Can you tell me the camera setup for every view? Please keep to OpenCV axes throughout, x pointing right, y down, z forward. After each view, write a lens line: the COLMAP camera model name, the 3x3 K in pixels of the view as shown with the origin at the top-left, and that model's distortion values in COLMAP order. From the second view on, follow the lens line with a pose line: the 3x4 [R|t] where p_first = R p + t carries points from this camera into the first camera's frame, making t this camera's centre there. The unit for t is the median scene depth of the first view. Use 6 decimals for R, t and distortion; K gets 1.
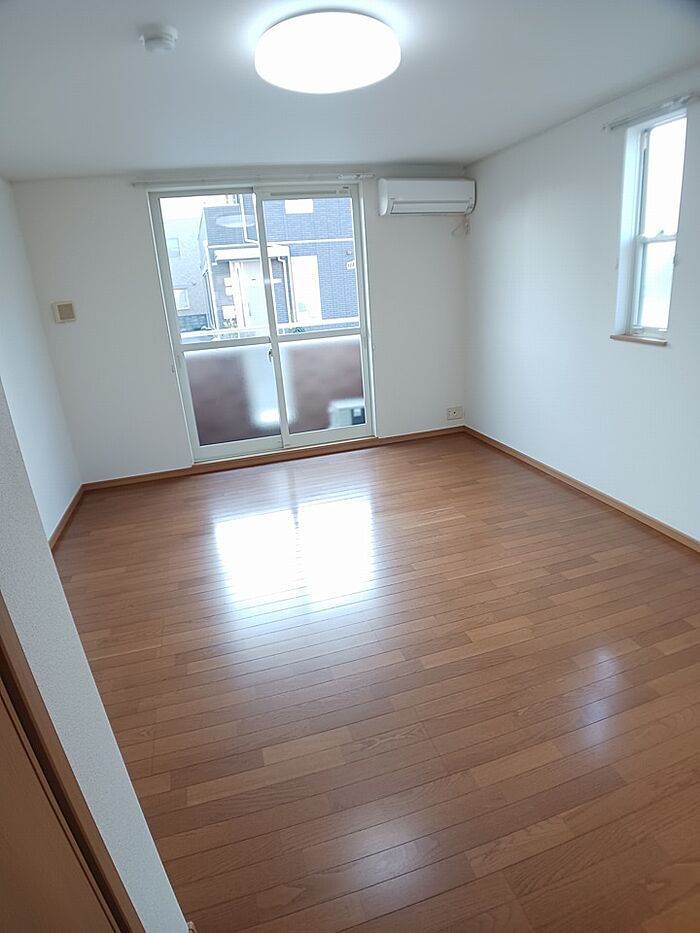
lens RADIAL K [[508.8, 0, 355.3], [0, 508.8, 463.9], [0, 0, 1]] dist [-0.080873, -0.000699]
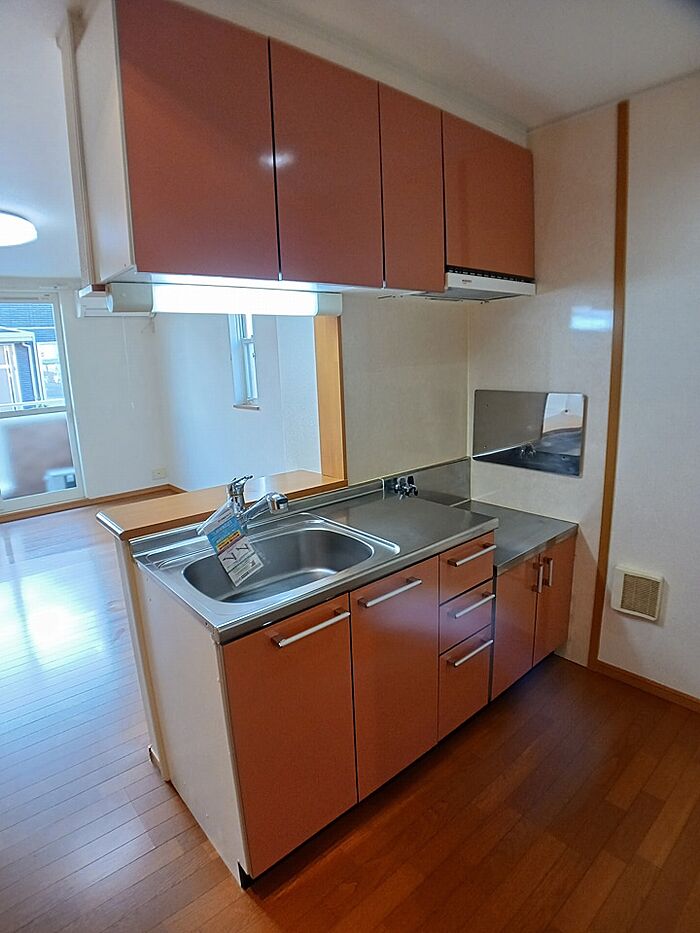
lens RADIAL K [[508.8, 0, 347.0], [0, 508.8, 465.6], [0, 0, 1]] dist [-0.080873, -0.000699]
pose [[0.916683, -0.053486, 0.396020, 0.153290], [0.114240, 0.984720, -0.131440, 0.102261], [-0.382938, 0.165730, 0.908786, -0.307556]]
